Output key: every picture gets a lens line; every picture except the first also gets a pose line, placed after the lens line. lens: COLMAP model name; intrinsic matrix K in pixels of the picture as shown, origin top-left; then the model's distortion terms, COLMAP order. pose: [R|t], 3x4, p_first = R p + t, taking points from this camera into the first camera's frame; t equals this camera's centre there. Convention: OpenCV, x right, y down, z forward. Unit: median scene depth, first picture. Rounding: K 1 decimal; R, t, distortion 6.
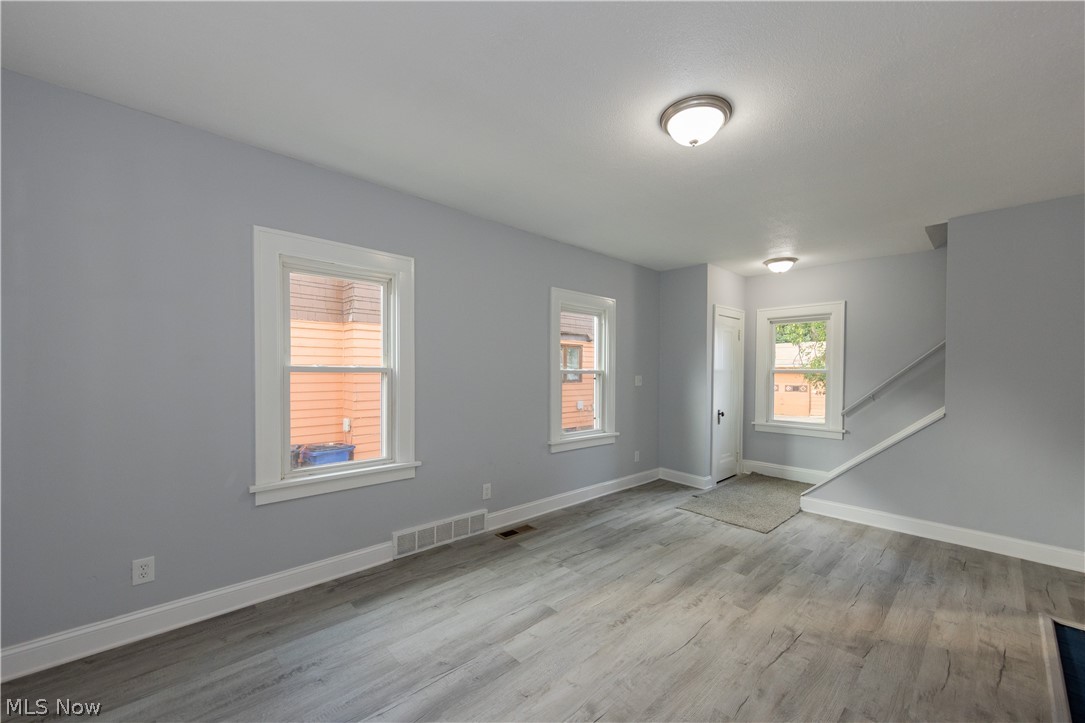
lens RADIAL K [[416.7, 0, 549.6], [0, 416.7, 379.9], [0, 0, 1]] dist [0.010445, 0.000047]
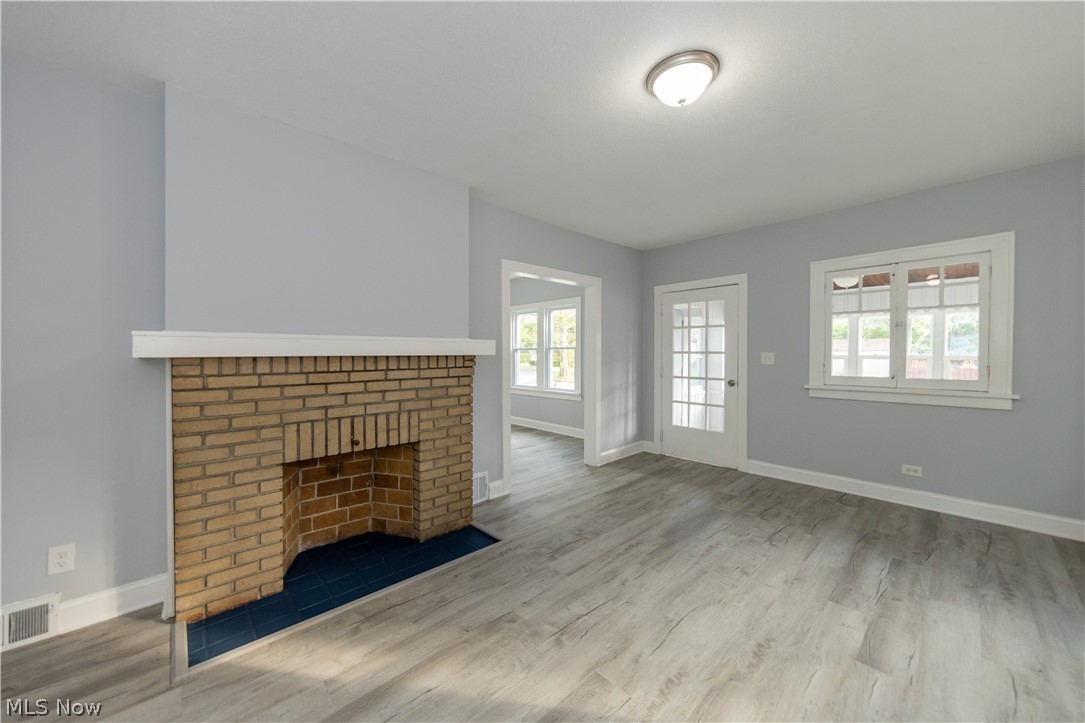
lens RADIAL K [[399.1, 0, 540.5], [0, 399.1, 359.3], [0, 0, 1]] dist [0.008496, -0.000413]
pose [[-0.999960, -0.008971, 0.000226, 0.443005], [-0.008958, 0.999341, 0.035178, -0.000936], [-0.000541, 0.035175, -0.999381, 1.284747]]
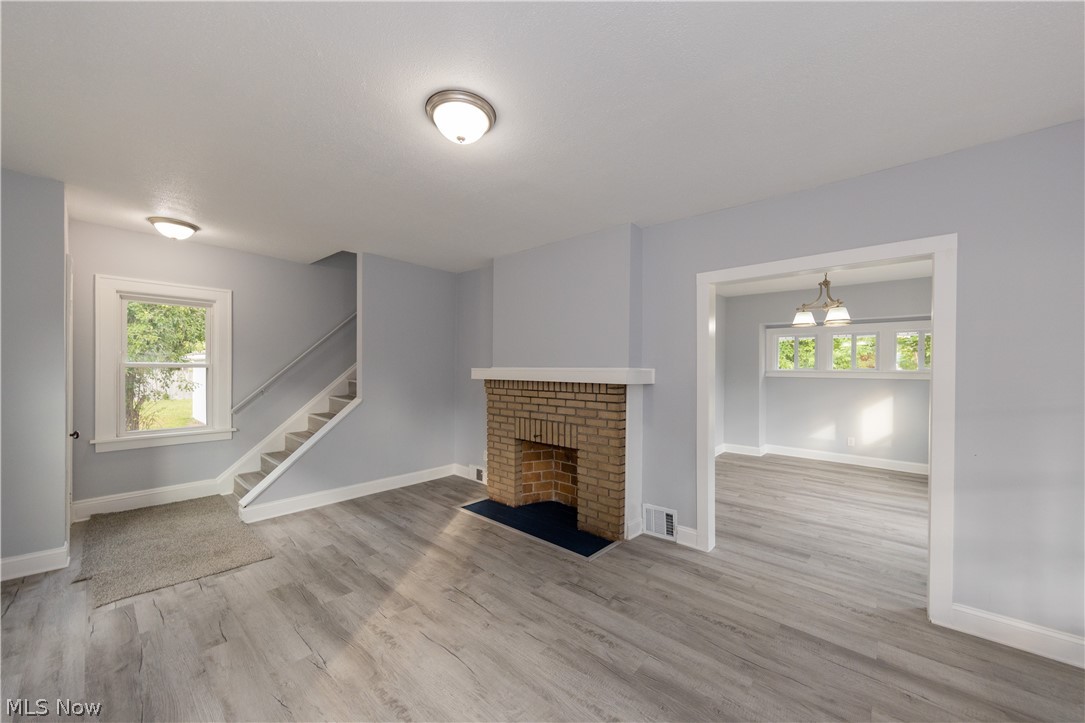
lens RADIAL K [[399.1, 0, 553.1], [0, 399.1, 370.7], [0, 0, 1]] dist [0.008496, -0.000413]
pose [[-0.096097, -0.014112, 0.995272, -0.406478], [0.009302, 0.999843, 0.015075, -0.025754], [-0.995329, 0.010707, -0.095951, 0.579936]]
